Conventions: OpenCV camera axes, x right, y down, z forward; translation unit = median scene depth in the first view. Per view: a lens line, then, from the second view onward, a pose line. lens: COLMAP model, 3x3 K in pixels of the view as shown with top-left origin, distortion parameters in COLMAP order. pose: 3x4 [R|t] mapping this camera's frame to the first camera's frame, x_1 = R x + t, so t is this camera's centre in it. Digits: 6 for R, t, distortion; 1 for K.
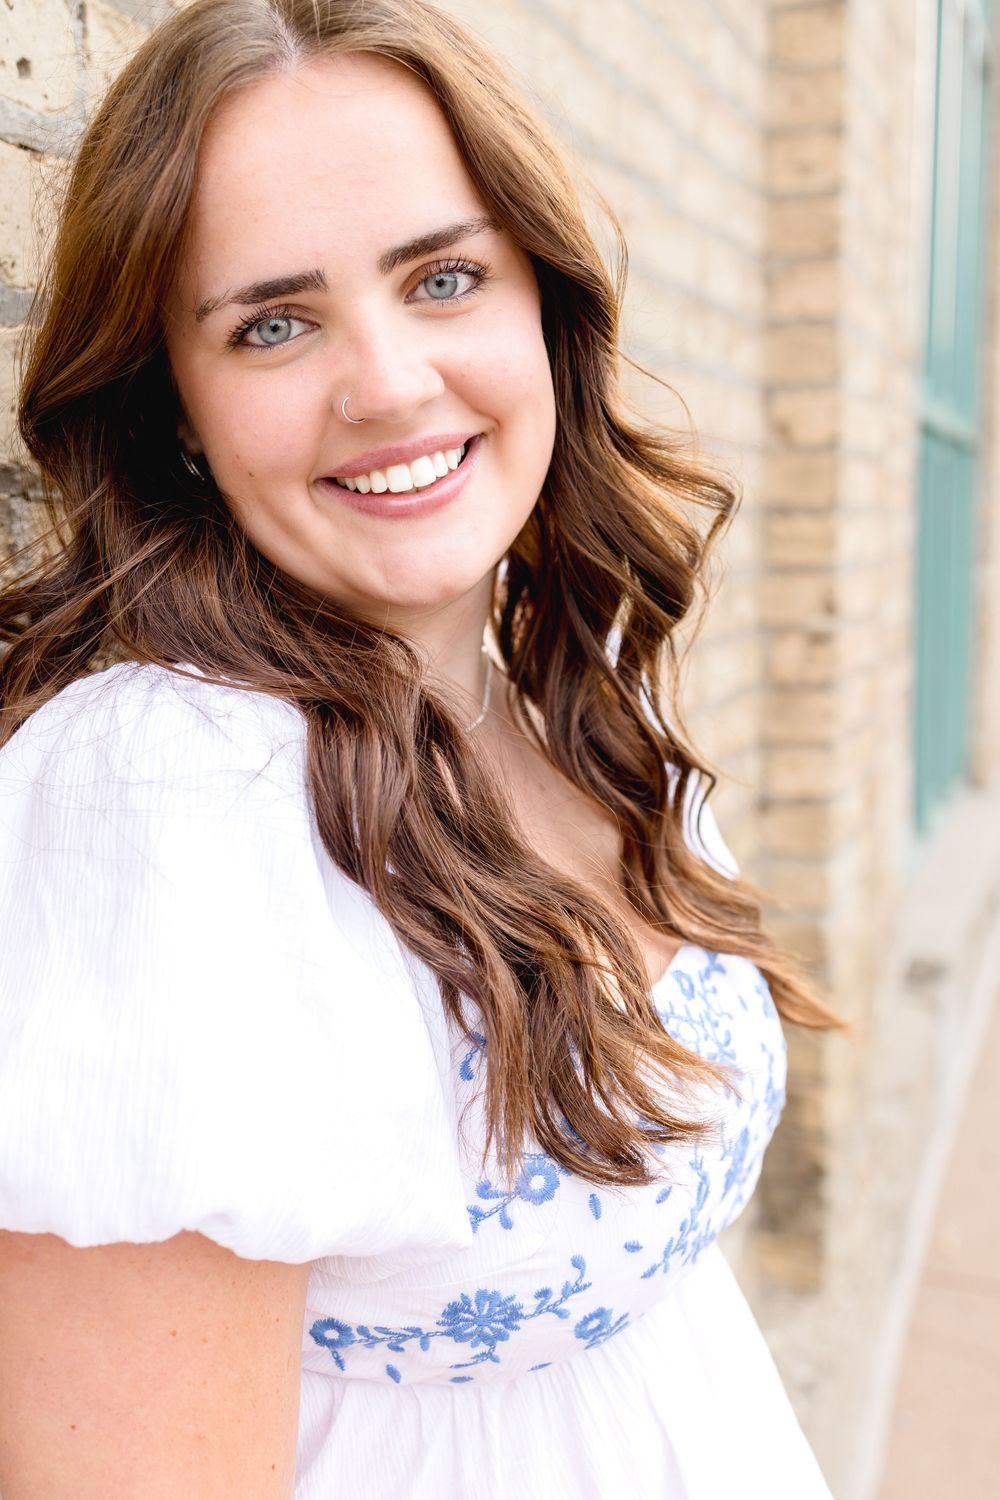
lens RADIAL K [[1504.5, 0, 501.1], [0, 1504.5, 700.7], [0, 0, 1]] dist [-0.005341, -0.004797]
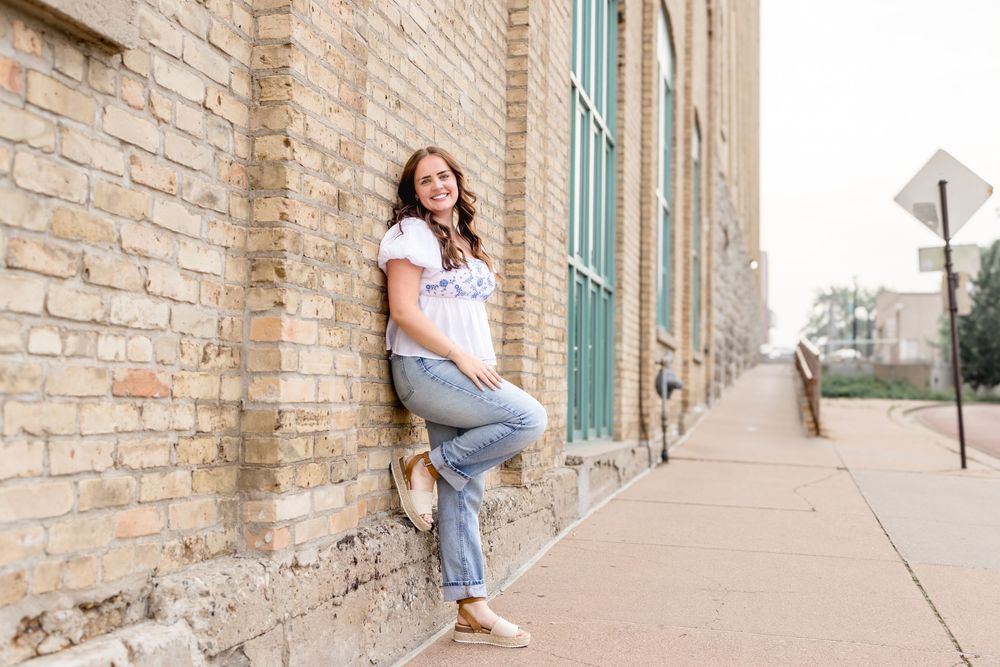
lens RADIAL K [[1052.8, 0, 500.0], [0, 1052.8, 333.5], [0, 0, 1]] dist [0.012607, 0.018171]
pose [[0.993749, 0.033498, 0.106495, -0.109683], [-0.011761, 0.980026, -0.198521, 0.577517], [-0.111017, 0.196027, 0.974294, -1.527486]]
